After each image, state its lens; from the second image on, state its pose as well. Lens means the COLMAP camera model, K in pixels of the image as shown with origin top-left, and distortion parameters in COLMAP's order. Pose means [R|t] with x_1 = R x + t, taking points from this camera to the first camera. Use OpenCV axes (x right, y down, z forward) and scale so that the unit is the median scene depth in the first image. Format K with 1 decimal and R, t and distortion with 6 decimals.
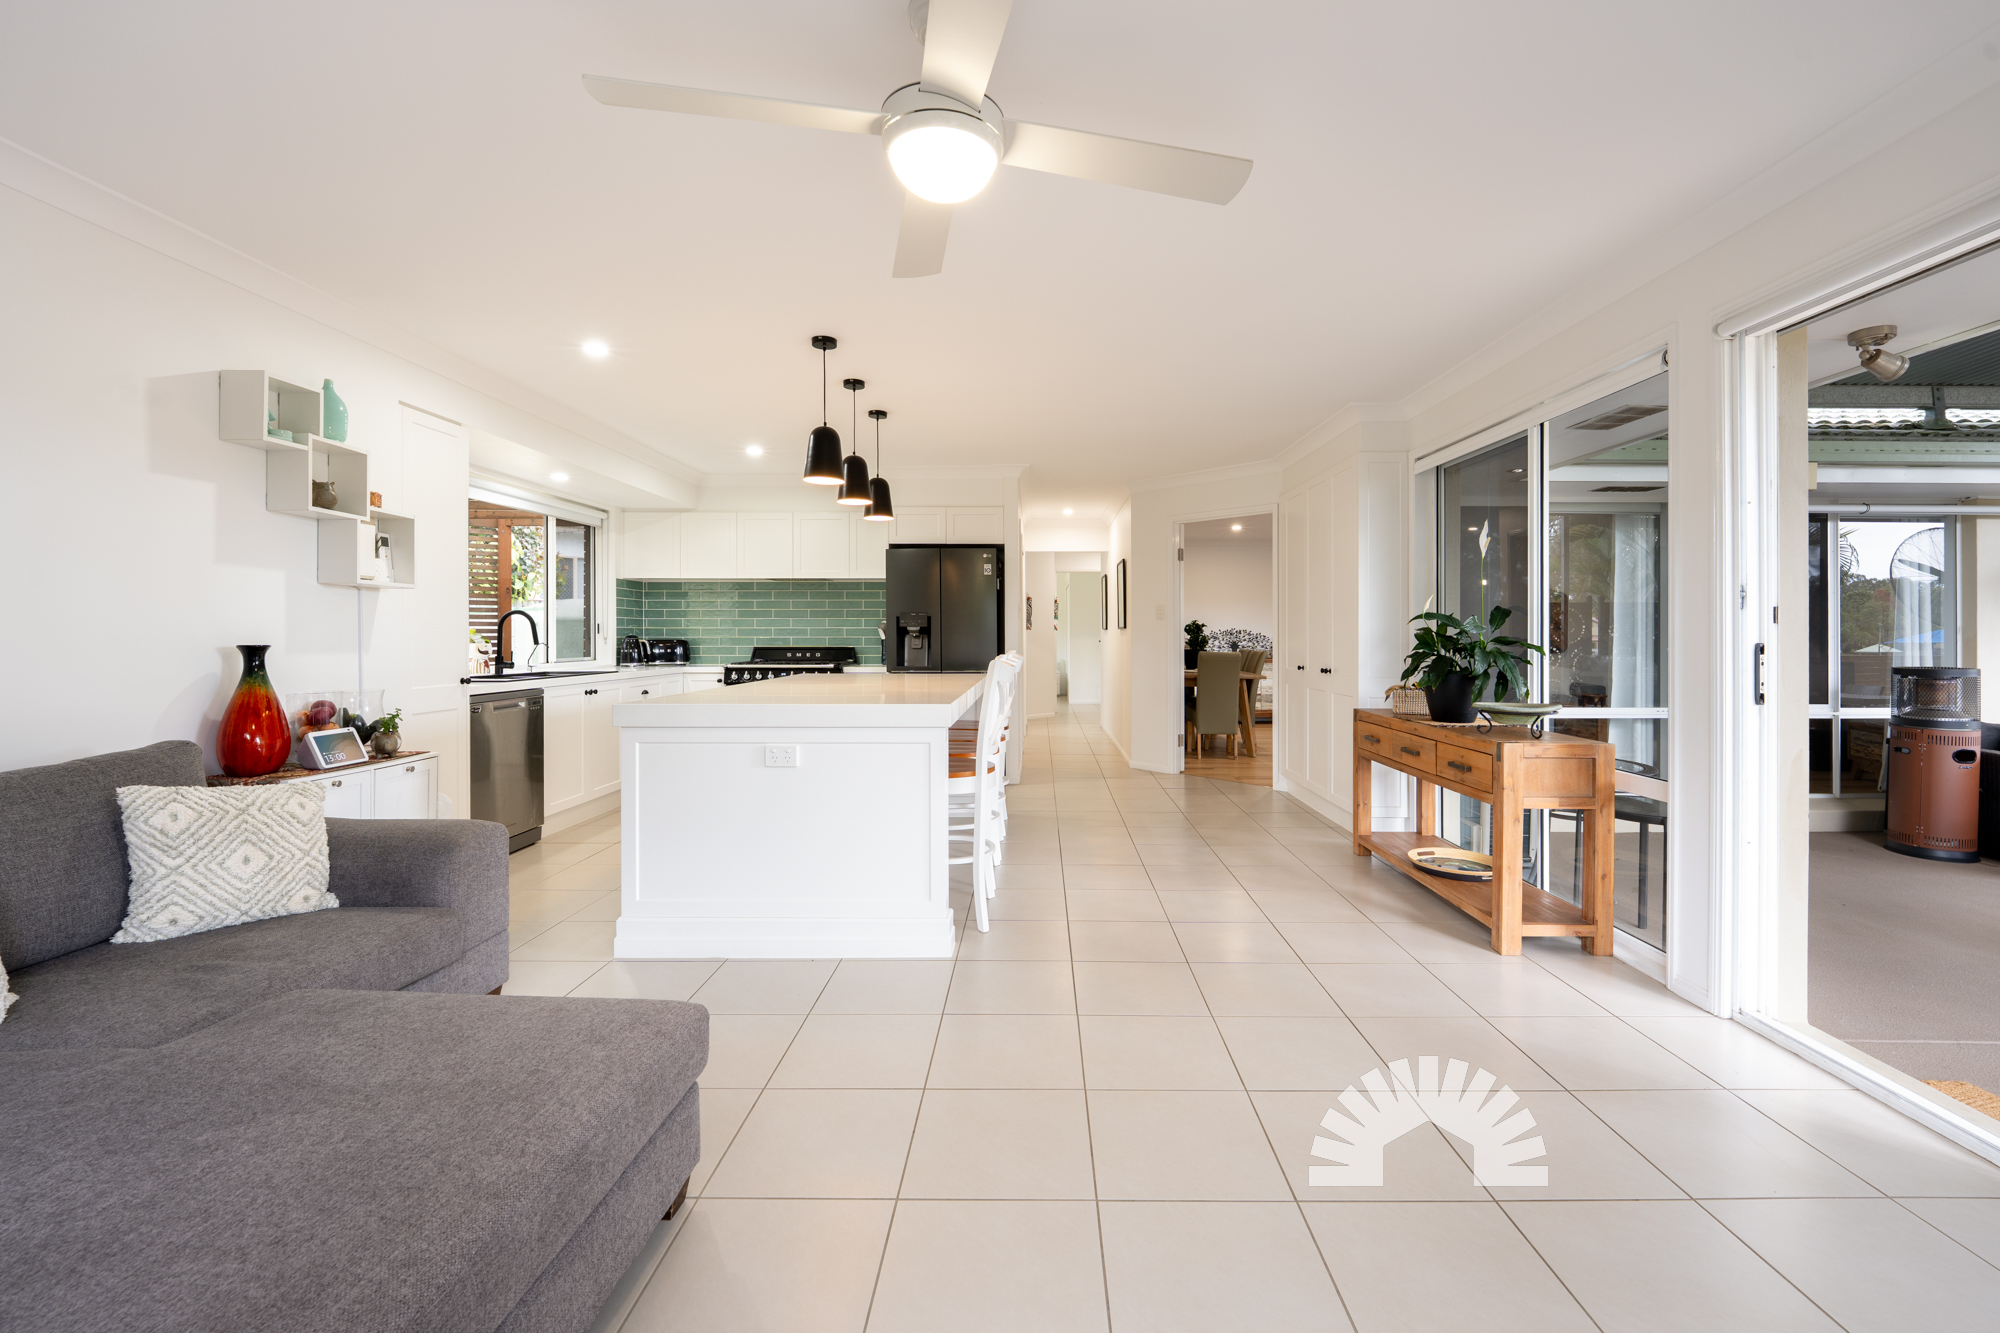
lens RADIAL K [[827.3, 0, 1053.2], [0, 827.3, 633.8], [0, 0, 1]] dist [0.000452, -0.001119]
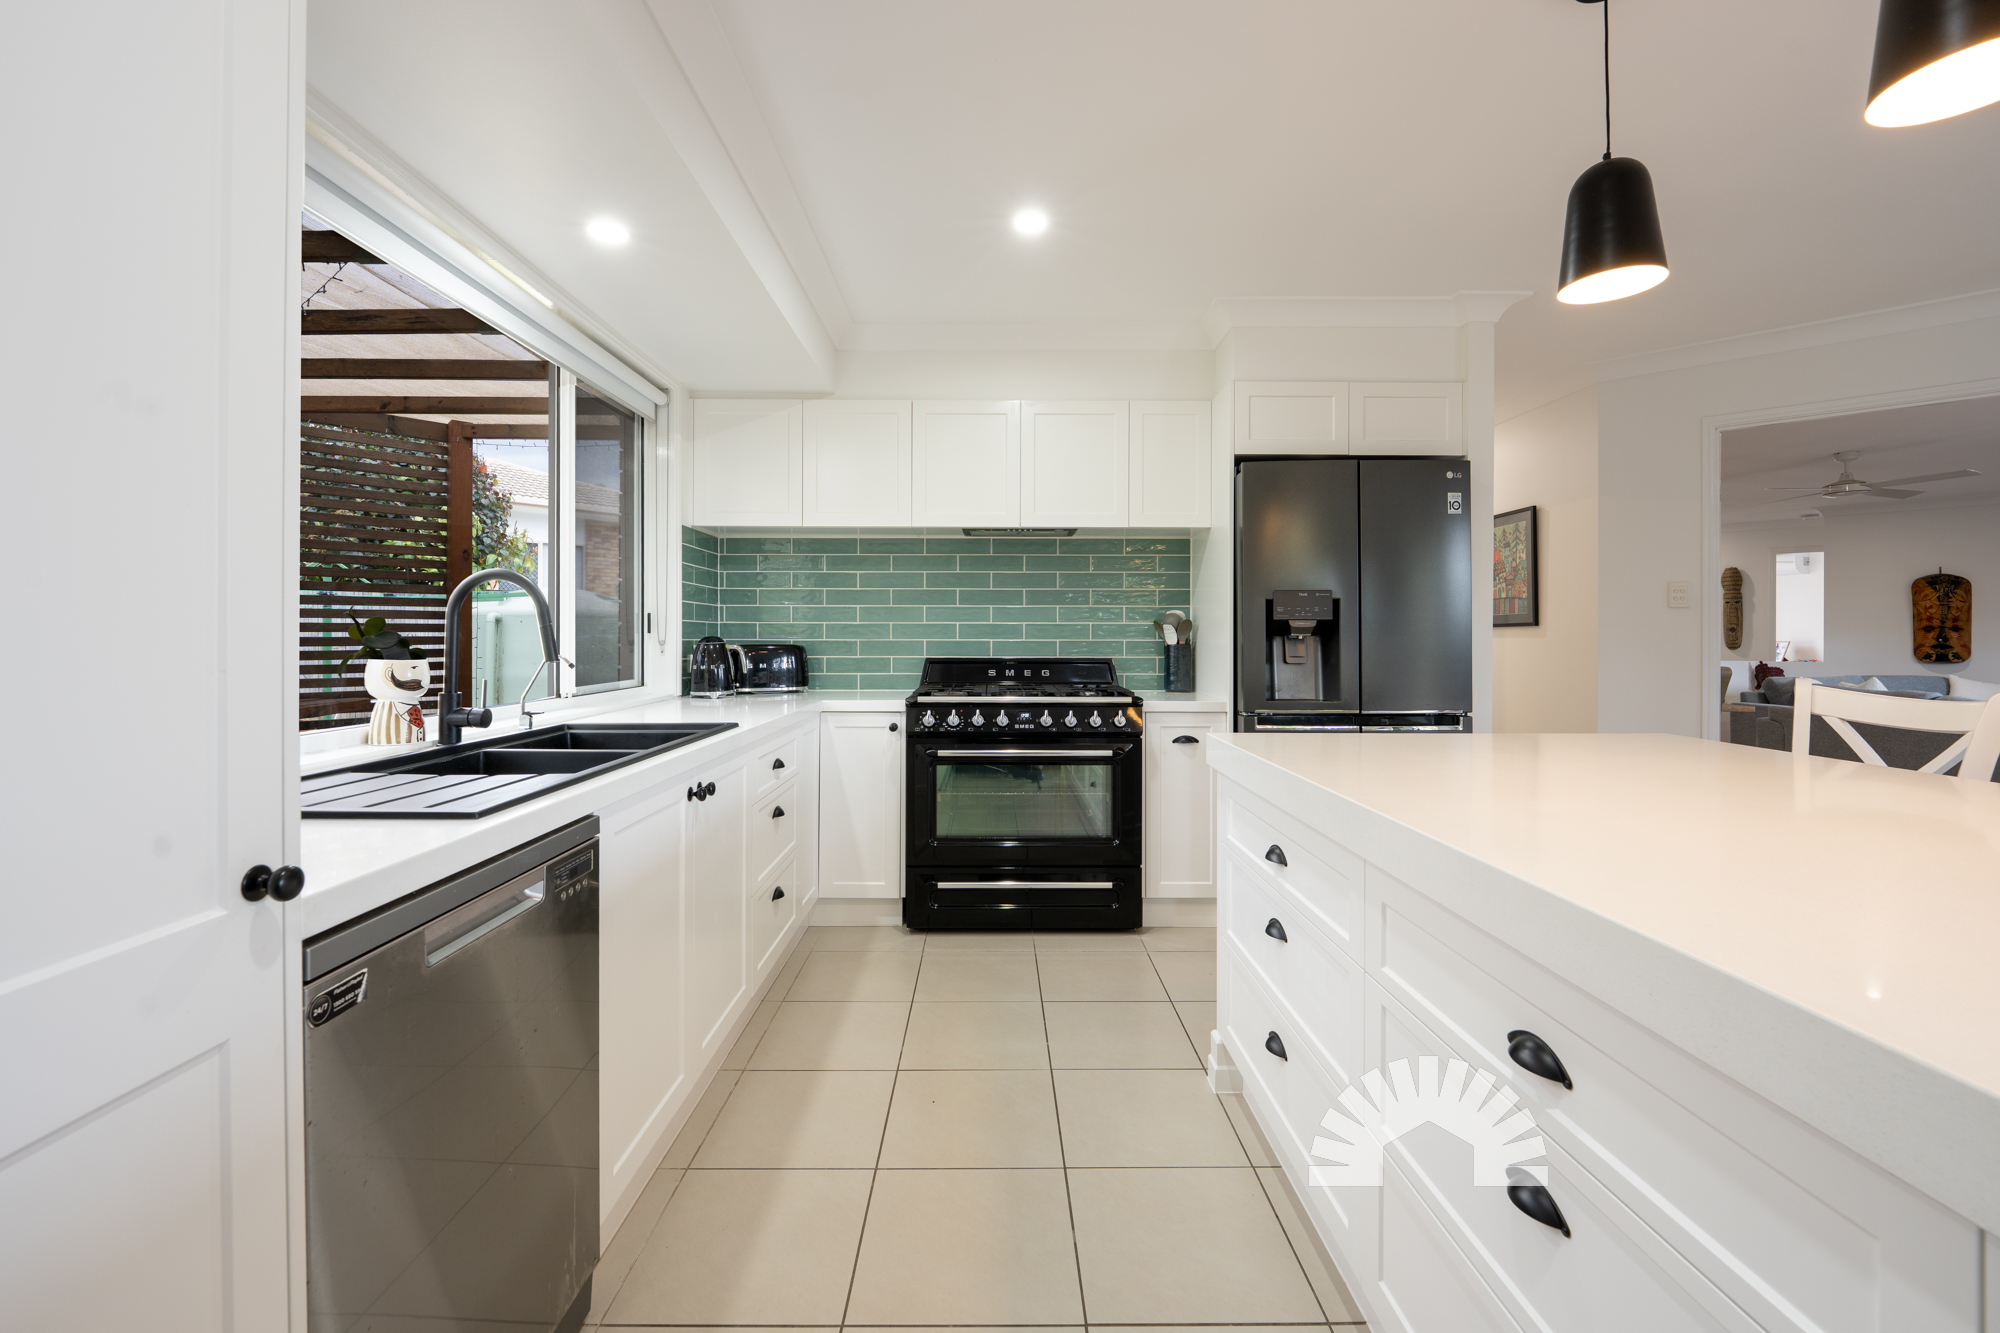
lens RADIAL K [[827.3, 0, 1022.9], [0, 827.3, 630.9], [0, 0, 1]] dist [0.000452, -0.001119]
pose [[0.999876, 0.002612, 0.015555, -0.315347], [-0.002601, 0.999996, -0.000744, -0.001692], [-0.015557, 0.000703, 0.999879, 0.471163]]
